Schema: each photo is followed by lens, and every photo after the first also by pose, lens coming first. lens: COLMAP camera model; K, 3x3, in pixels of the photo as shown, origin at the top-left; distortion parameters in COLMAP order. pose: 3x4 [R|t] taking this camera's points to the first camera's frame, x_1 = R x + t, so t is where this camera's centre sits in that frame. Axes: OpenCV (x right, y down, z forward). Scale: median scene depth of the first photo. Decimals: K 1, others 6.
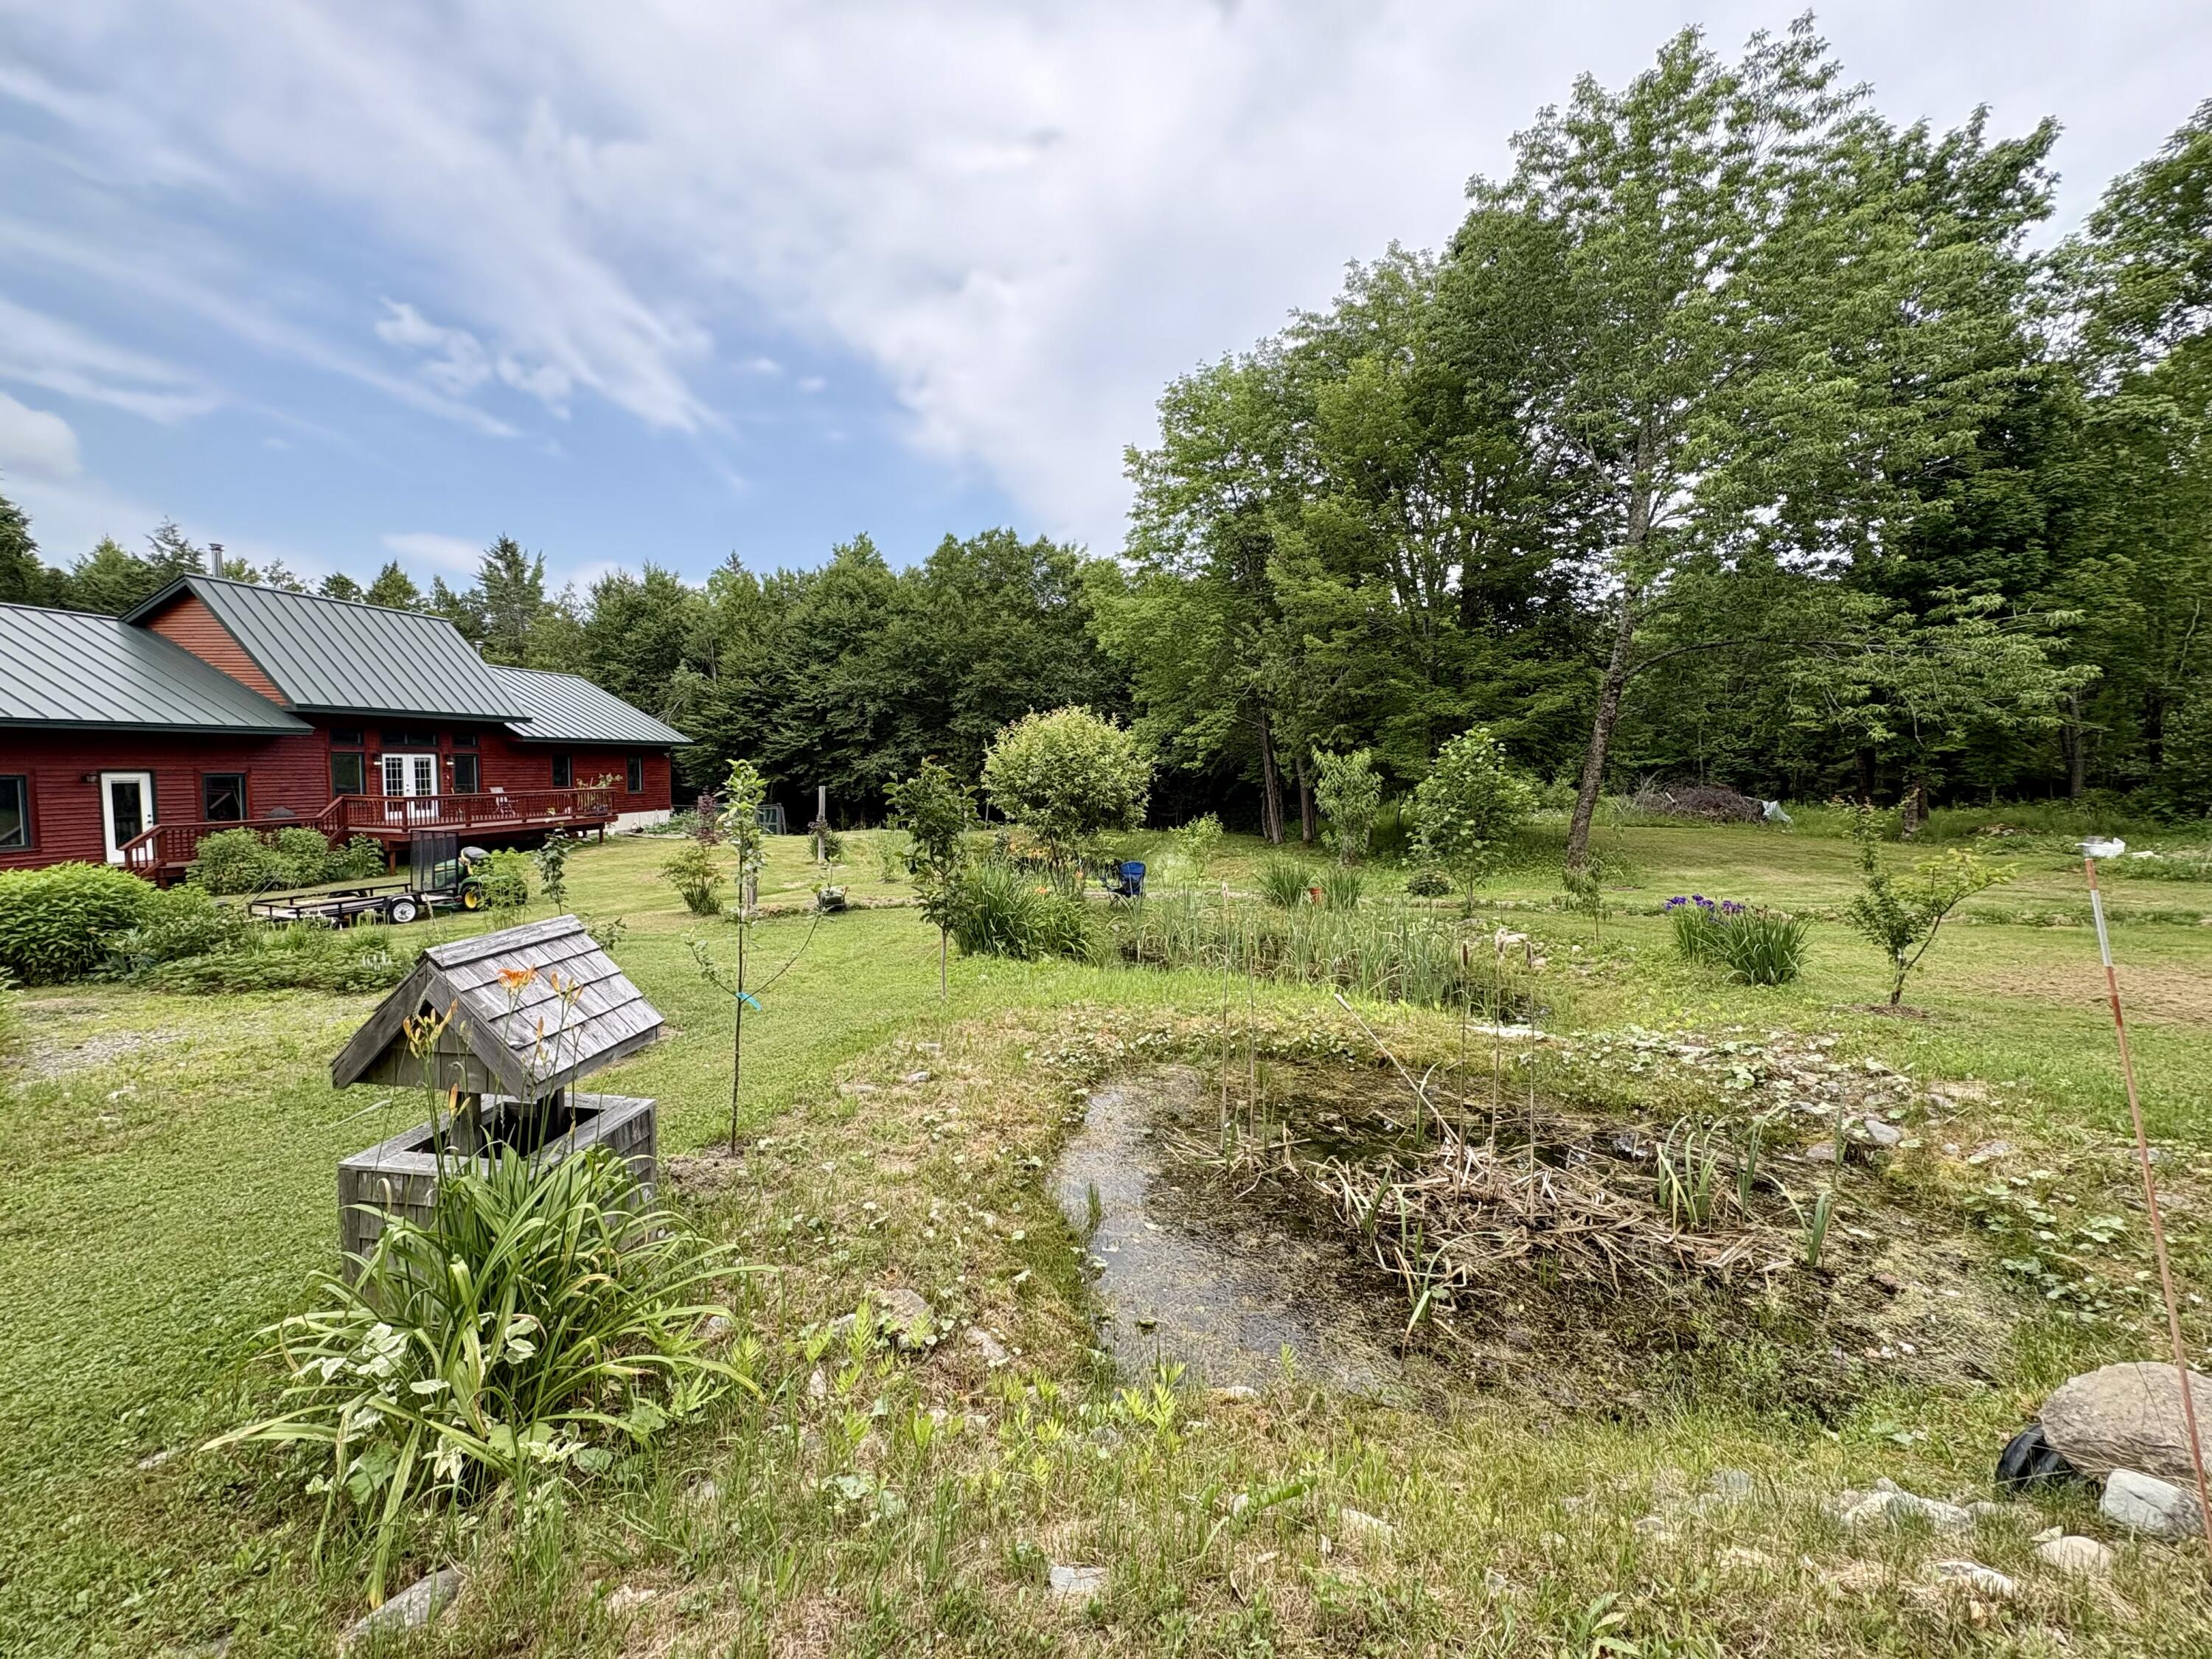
lens RADIAL K [[881.3, 0, 1105.6], [0, 881.3, 820.7], [0, 0, 1]] dist [0.010783, -0.001307]
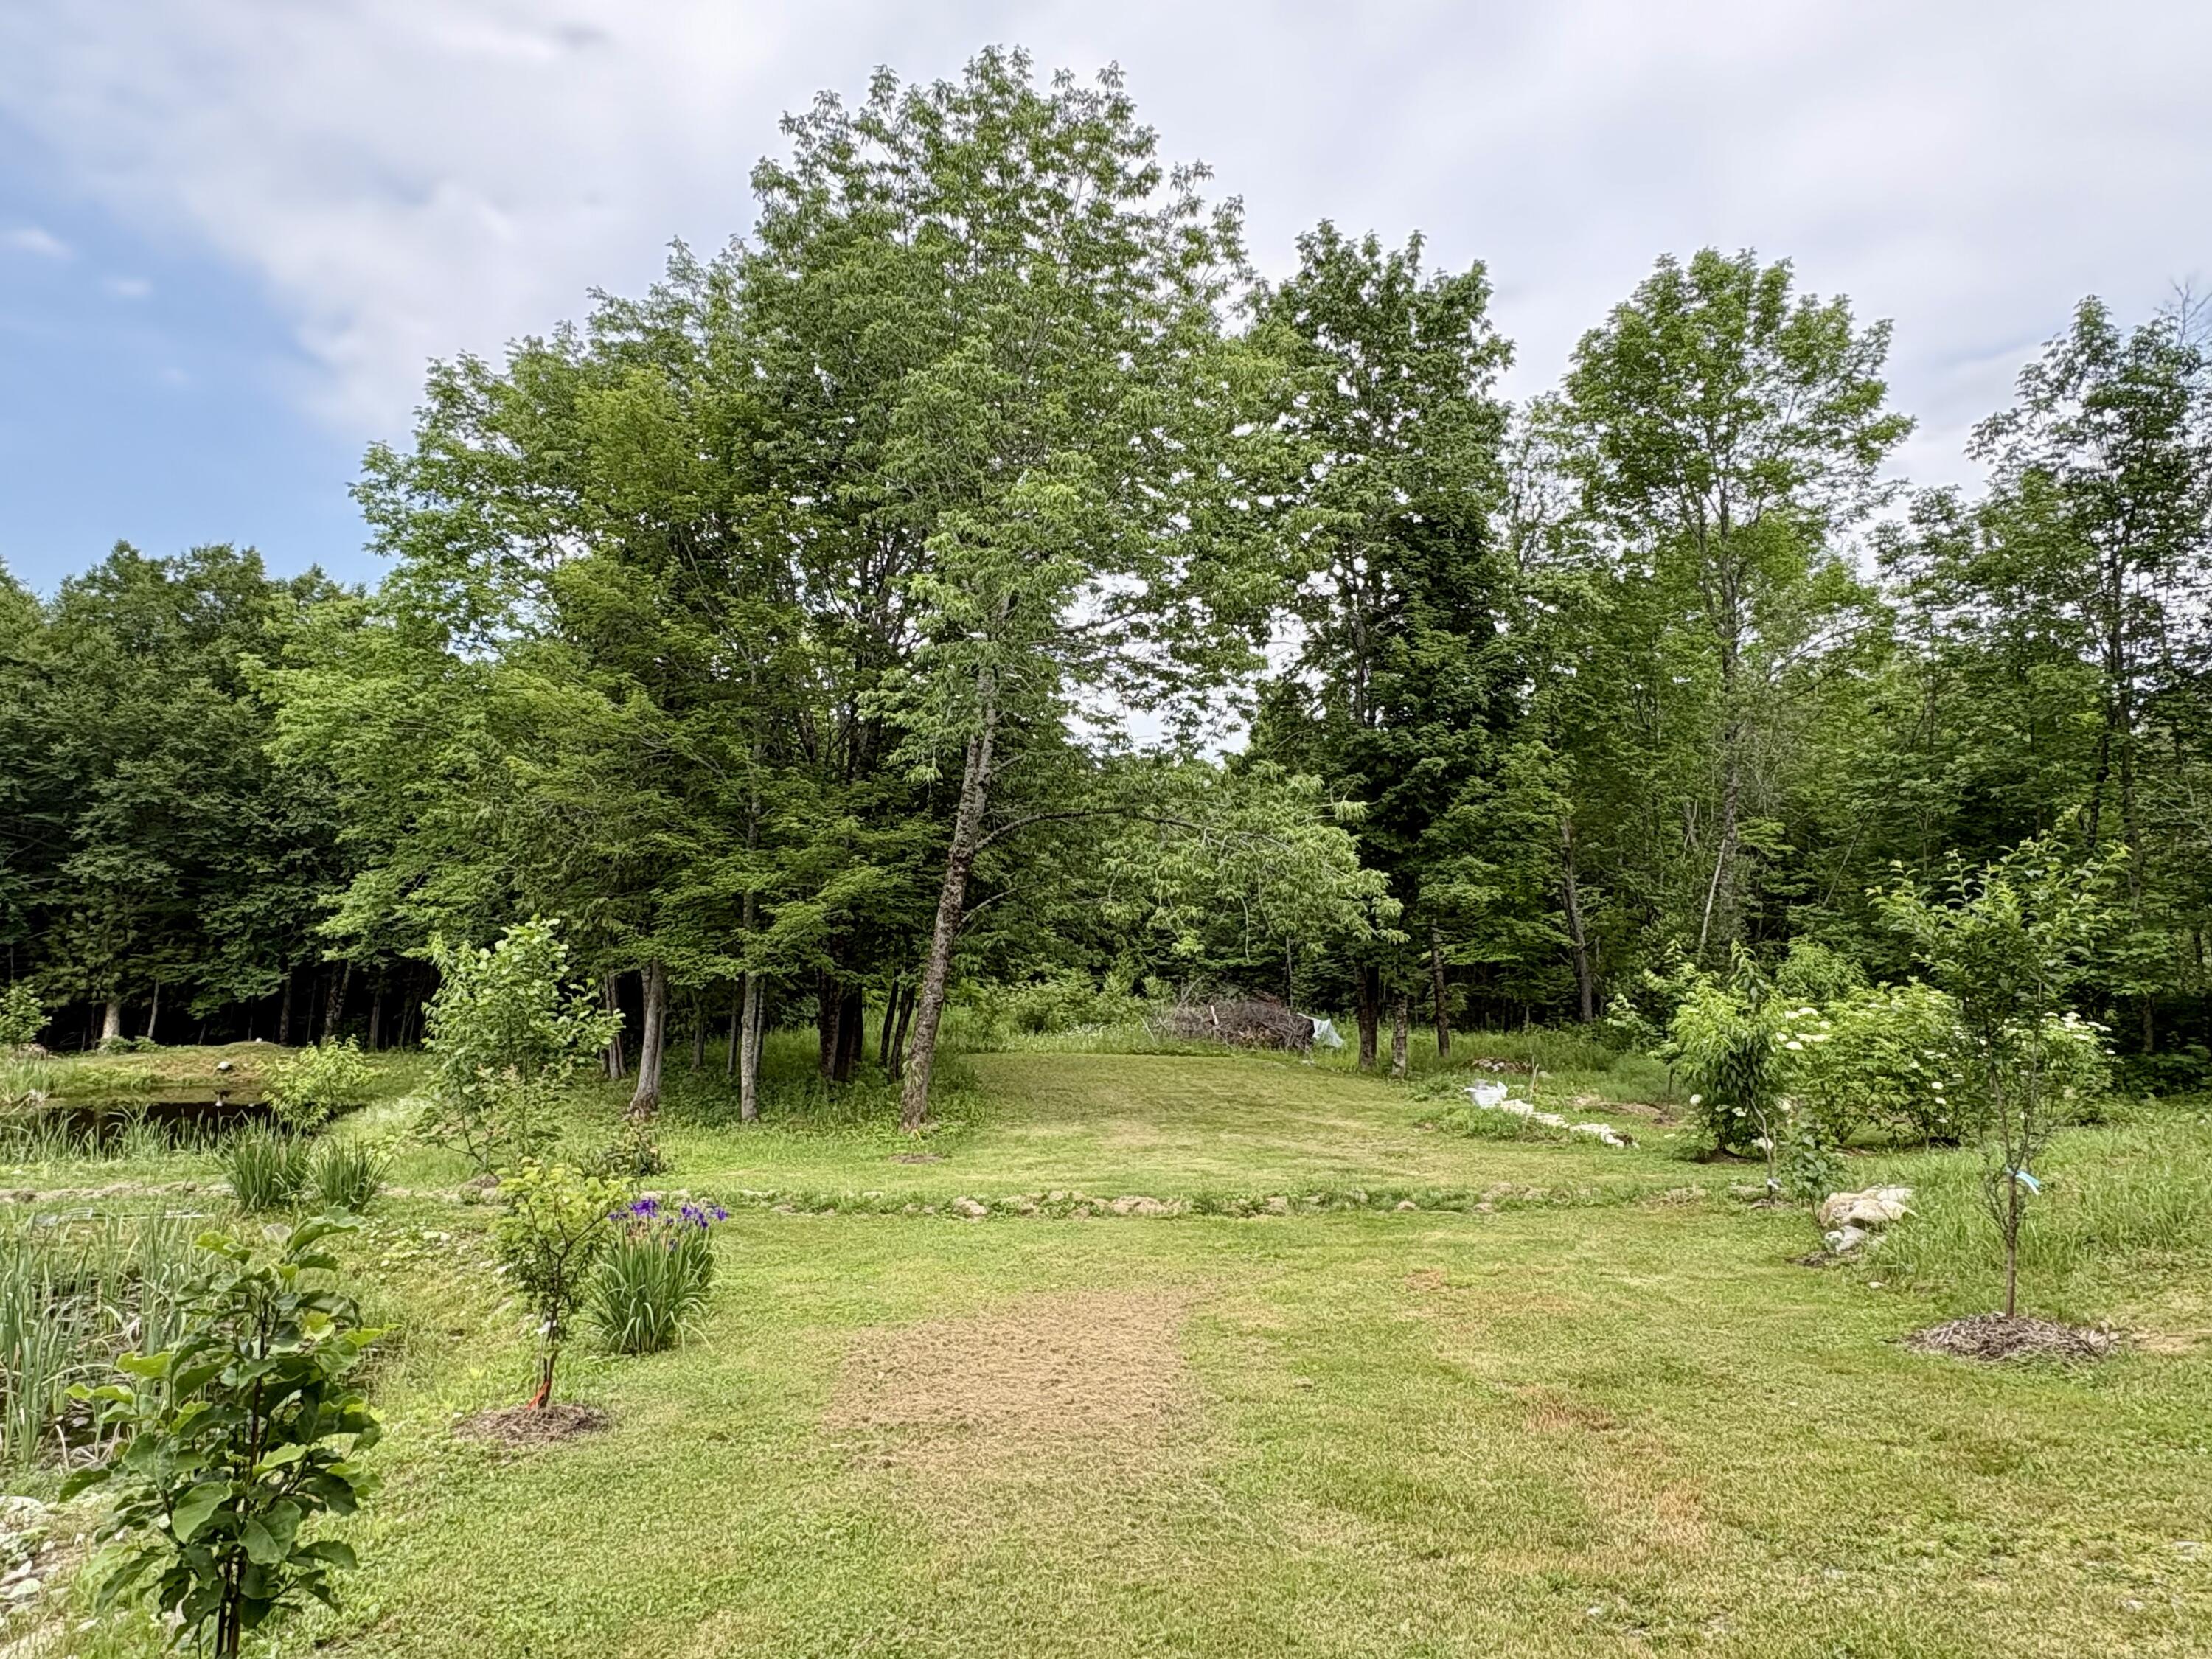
lens RADIAL K [[1302.3, 0, 1094.3], [0, 1302.3, 828.1], [0, 0, 1]] dist [-0.001988, 0.001388]
pose [[0.941673, 0.061460, 0.330870, 0.276496], [-0.010711, 0.988157, -0.153069, -0.017036], [-0.336360, 0.140597, 0.931179, -0.008662]]
